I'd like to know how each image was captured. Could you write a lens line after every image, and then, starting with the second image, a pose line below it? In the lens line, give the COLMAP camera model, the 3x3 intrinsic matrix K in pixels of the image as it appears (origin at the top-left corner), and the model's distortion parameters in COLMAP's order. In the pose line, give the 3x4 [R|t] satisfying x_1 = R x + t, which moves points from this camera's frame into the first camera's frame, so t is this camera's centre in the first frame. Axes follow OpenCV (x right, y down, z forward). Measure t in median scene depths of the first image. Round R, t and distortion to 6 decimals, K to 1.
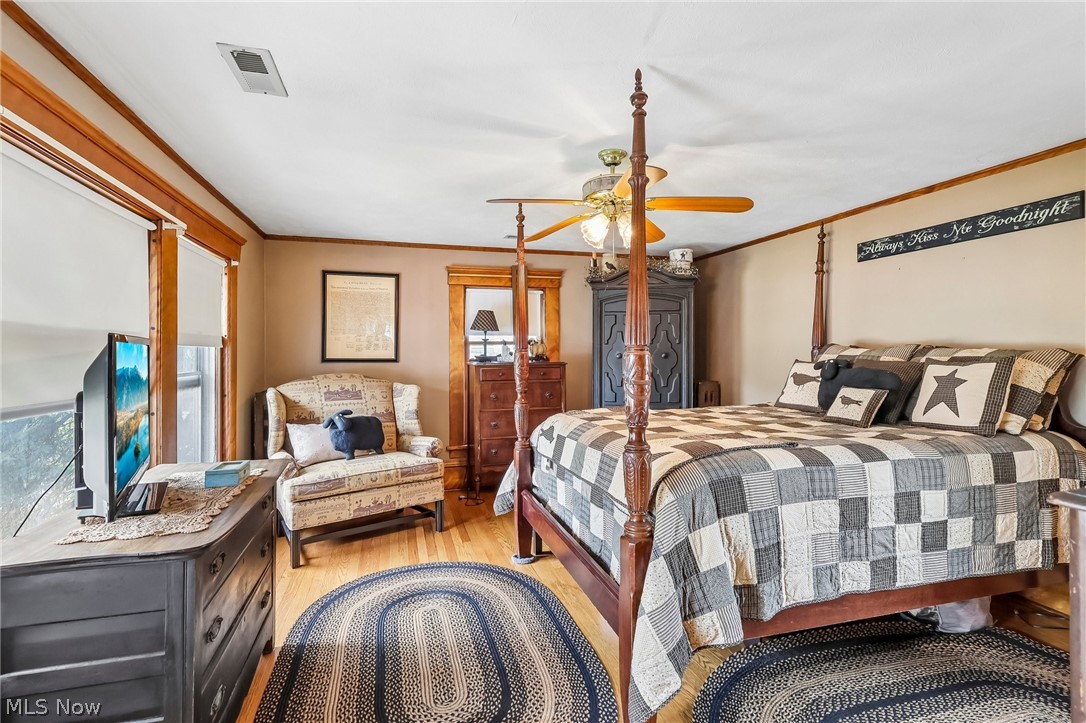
lens RADIAL K [[508.6, 0, 541.9], [0, 508.6, 355.9], [0, 0, 1]] dist [-0.001152, -0.001636]
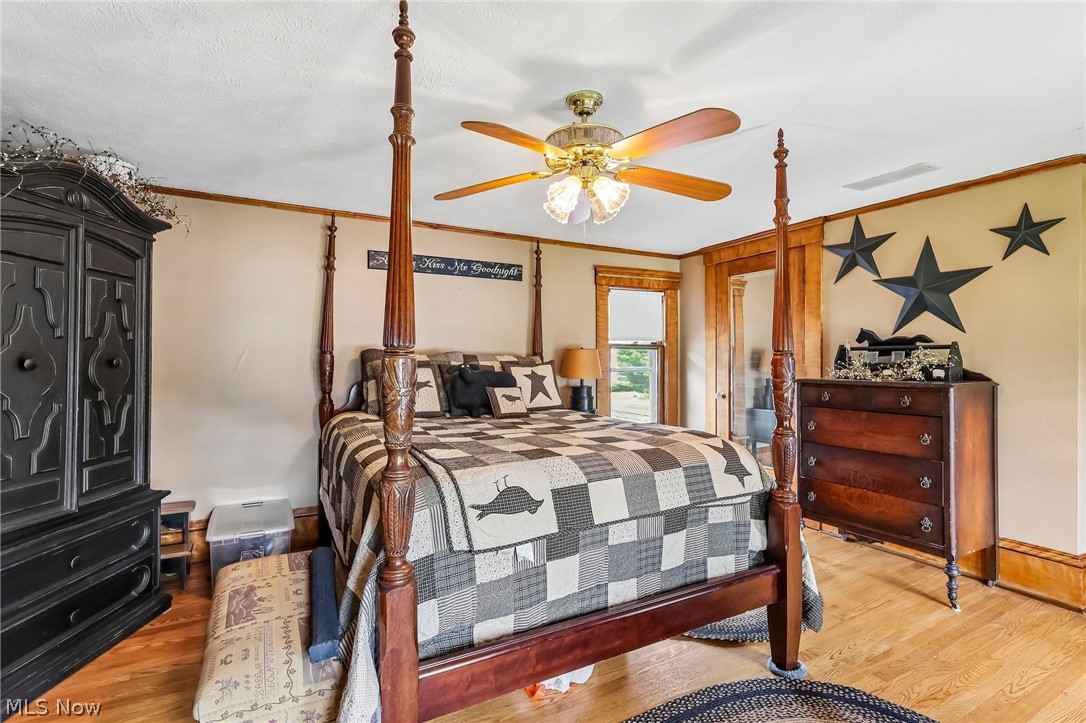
lens RADIAL K [[508.6, 0, 543.3], [0, 508.6, 357.8], [0, 0, 1]] dist [-0.001152, -0.001636]
pose [[-0.219192, 0.005099, 0.975668, -0.671241], [0.004649, 0.999980, -0.004181, -0.003217], [-0.975671, 0.003620, -0.219211, 1.381022]]
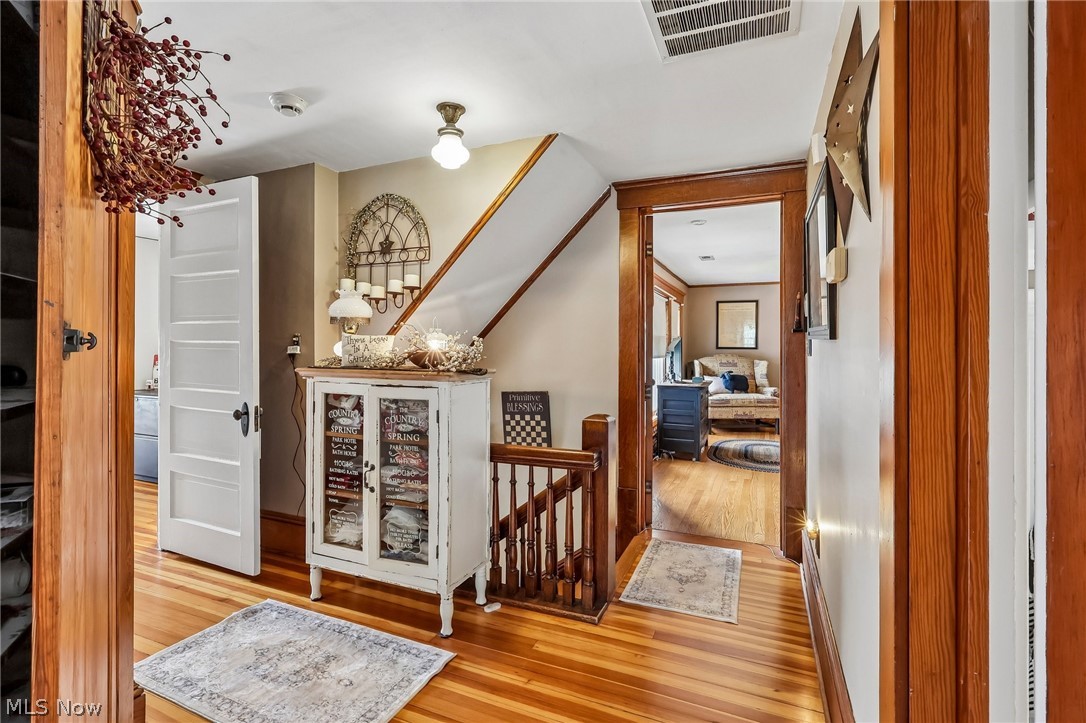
lens RADIAL K [[508.6, 0, 541.9], [0, 508.6, 349.9], [0, 0, 1]] dist [-0.001152, -0.001636]
pose [[0.768657, 0.002724, -0.639655, 0.333303], [-0.004143, 0.999991, -0.000720, 0.022464], [0.639647, 0.003203, 0.768662, -1.028509]]
